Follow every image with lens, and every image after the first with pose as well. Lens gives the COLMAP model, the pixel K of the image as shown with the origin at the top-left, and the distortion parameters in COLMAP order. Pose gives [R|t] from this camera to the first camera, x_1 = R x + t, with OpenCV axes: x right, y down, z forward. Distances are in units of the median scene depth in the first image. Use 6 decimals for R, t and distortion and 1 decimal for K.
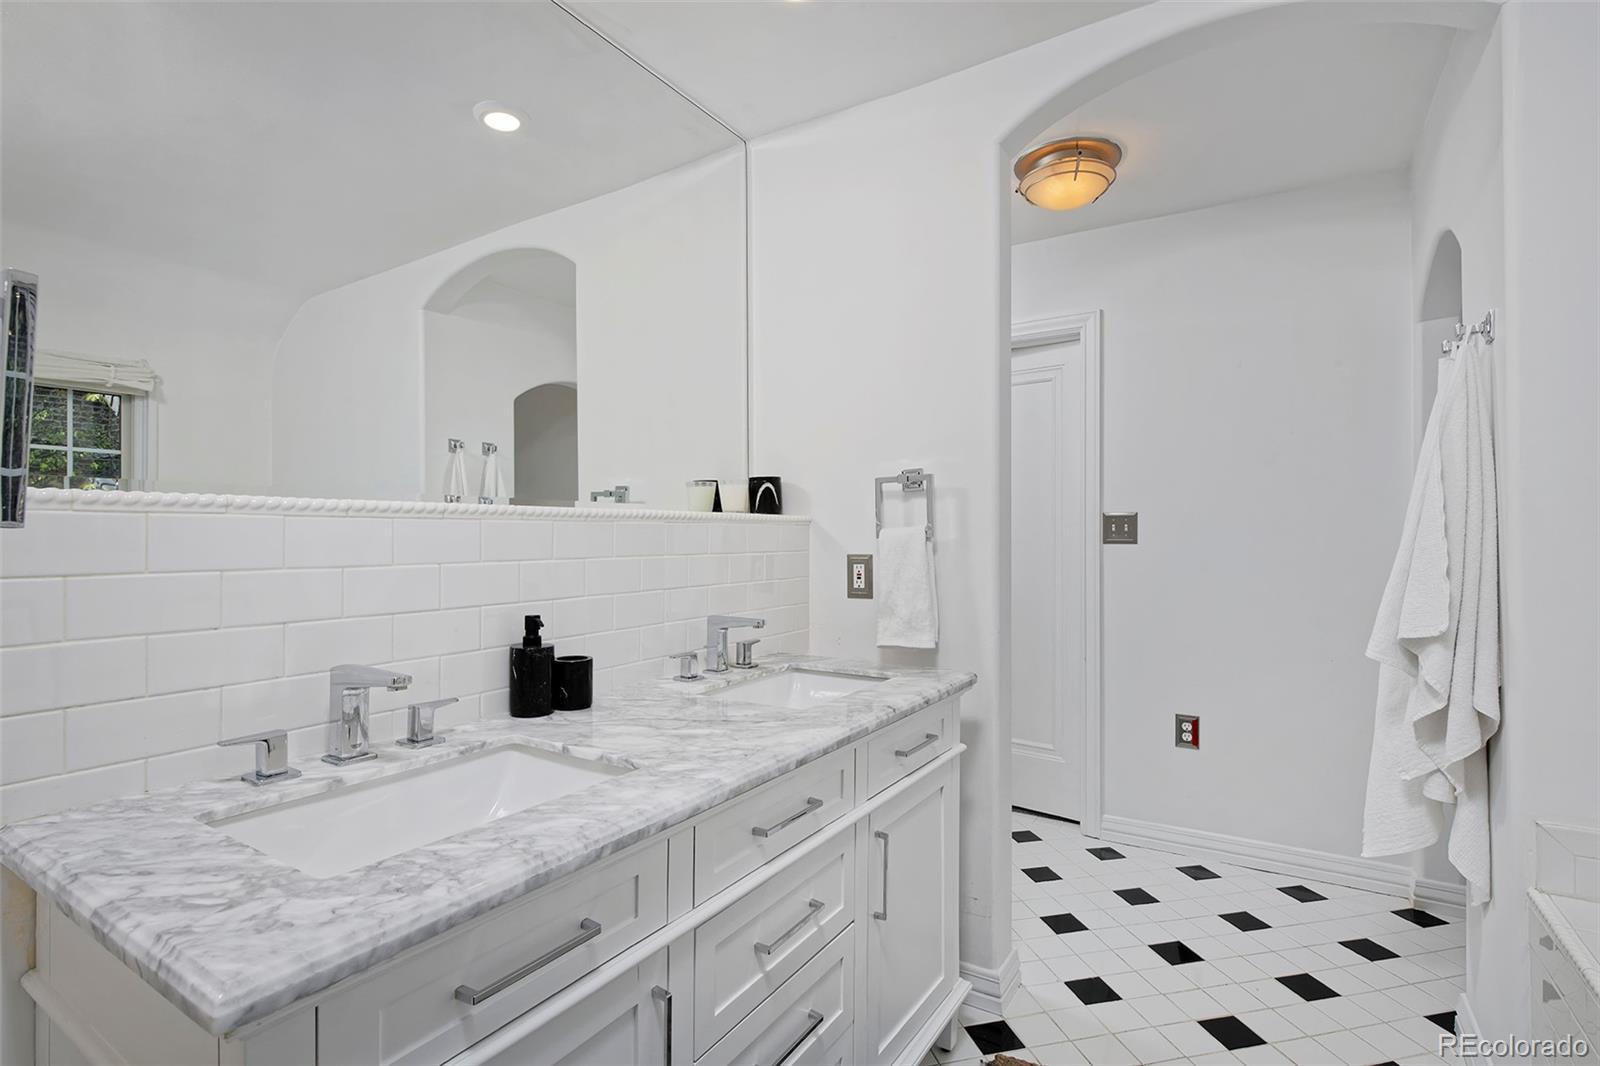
lens RADIAL K [[760.4, 0, 800.0], [0, 760.4, 533.0], [0, 0, 1]] dist [0.000829, 0.000114]
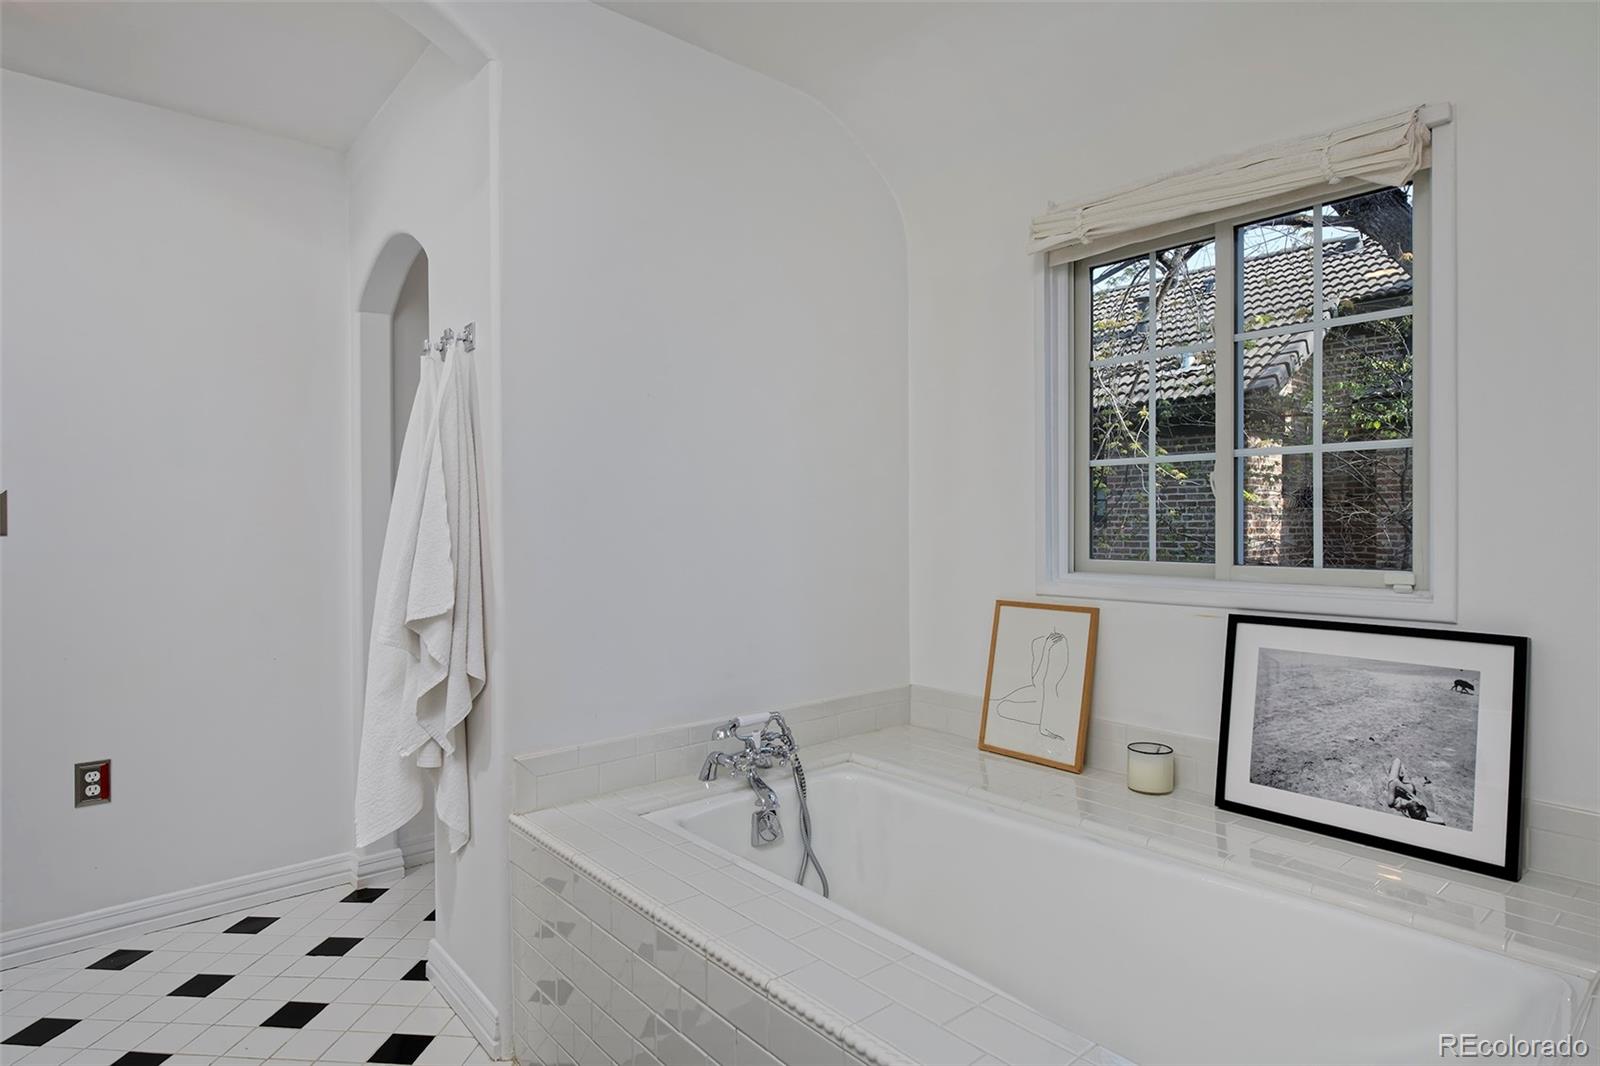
lens RADIAL K [[886.7, 0, 800.0], [0, 886.7, 533.0], [0, 0, 1]] dist [-0.001832, 0.000046]
pose [[0.311047, -0.017354, 0.950236, -0.175668], [0.002087, 0.999843, 0.017577, -0.001082], [-0.950392, -0.003484, 0.311035, 0.107942]]
